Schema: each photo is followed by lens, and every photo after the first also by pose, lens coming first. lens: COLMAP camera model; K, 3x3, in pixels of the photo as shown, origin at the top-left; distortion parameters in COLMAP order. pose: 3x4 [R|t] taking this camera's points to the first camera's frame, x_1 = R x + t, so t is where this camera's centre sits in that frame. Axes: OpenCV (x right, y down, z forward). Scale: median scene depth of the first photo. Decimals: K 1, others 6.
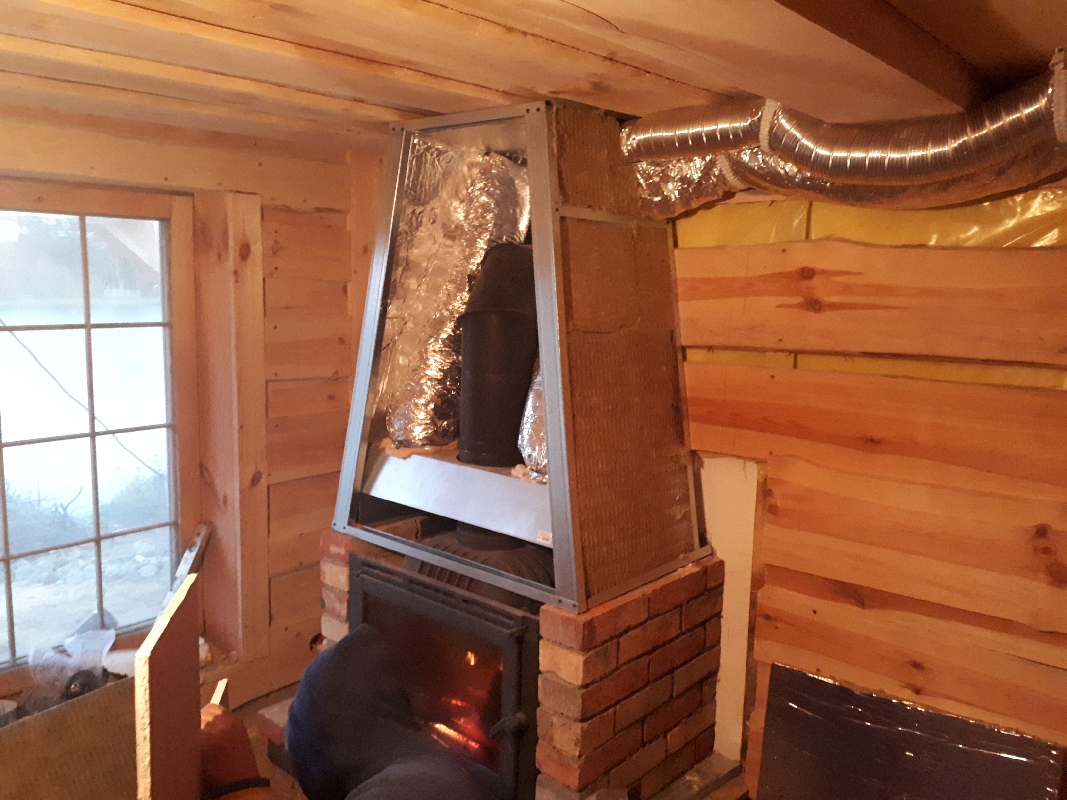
lens RADIAL K [[866.2, 0, 533.5], [0, 866.2, 400.0], [0, 0, 1]] dist [0.019900, -0.006310]
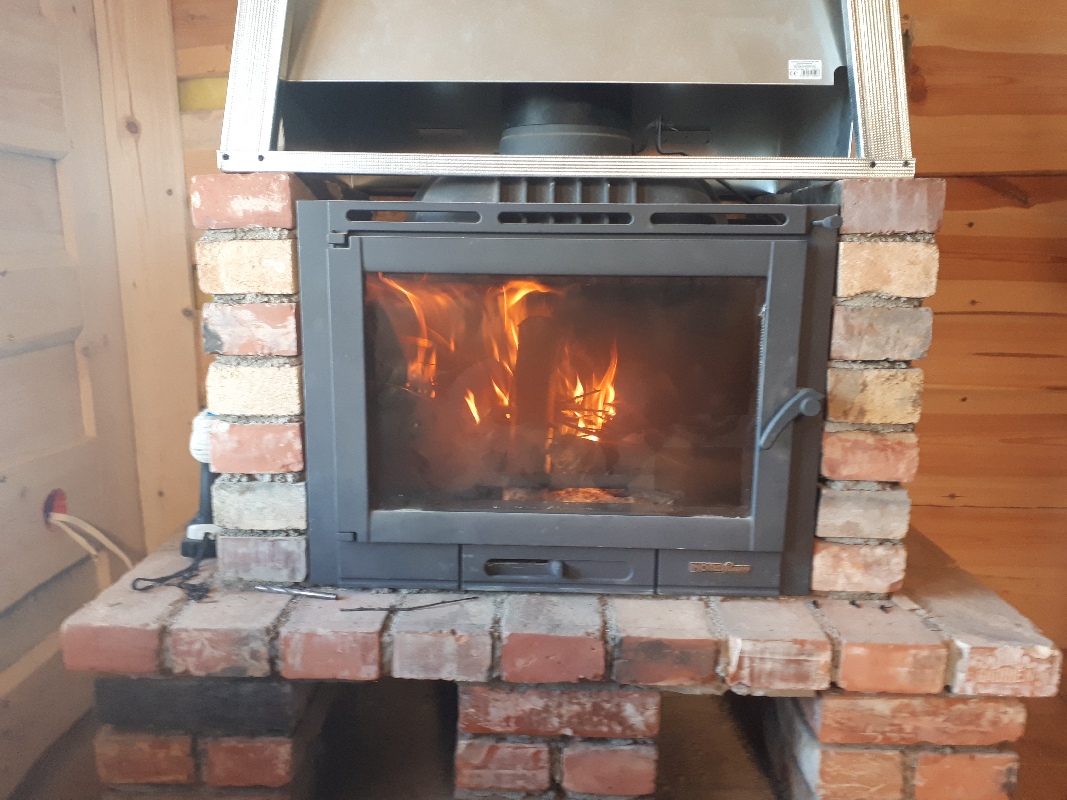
lens RADIAL K [[832.2, 0, 533.5], [0, 832.2, 400.0], [0, 0, 1]] dist [0.048908, 0.001600]
pose [[0.780882, -0.144262, 0.607793, -0.452951], [0.104428, 0.989424, 0.100677, 0.281316], [-0.615888, -0.015147, 0.787688, 0.646845]]
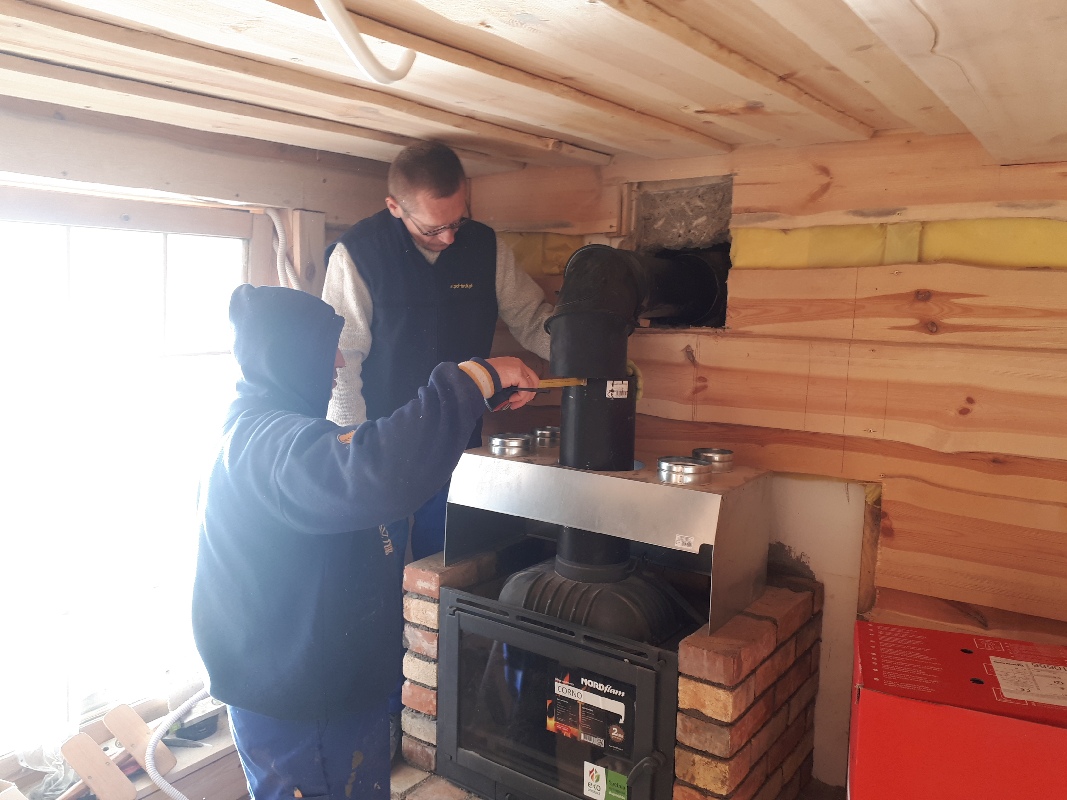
lens RADIAL K [[866.2, 0, 533.5], [0, 866.2, 400.0], [0, 0, 1]] dist [0.019900, -0.006310]
pose [[0.995384, -0.015246, 0.094754, -0.223701], [0.016685, 0.999757, -0.014414, -0.017574], [-0.094511, 0.015928, 0.995396, 0.045899]]
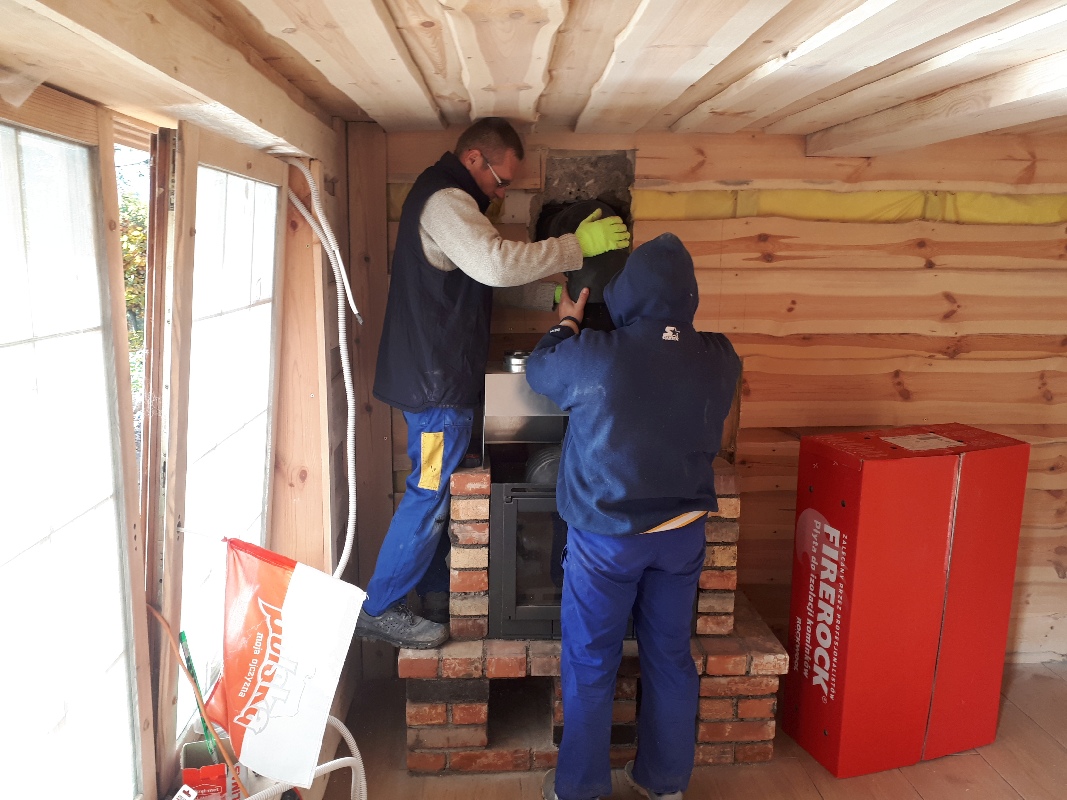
lens RADIAL K [[856.8, 0, 545.1], [0, 856.8, 394.2], [0, 0, 1]] dist [0.106578, -0.003377]
pose [[0.719147, -0.137253, 0.681167, -1.051200], [0.103951, 0.990517, 0.089838, -0.045682], [-0.687038, 0.006201, 0.726595, 0.130629]]
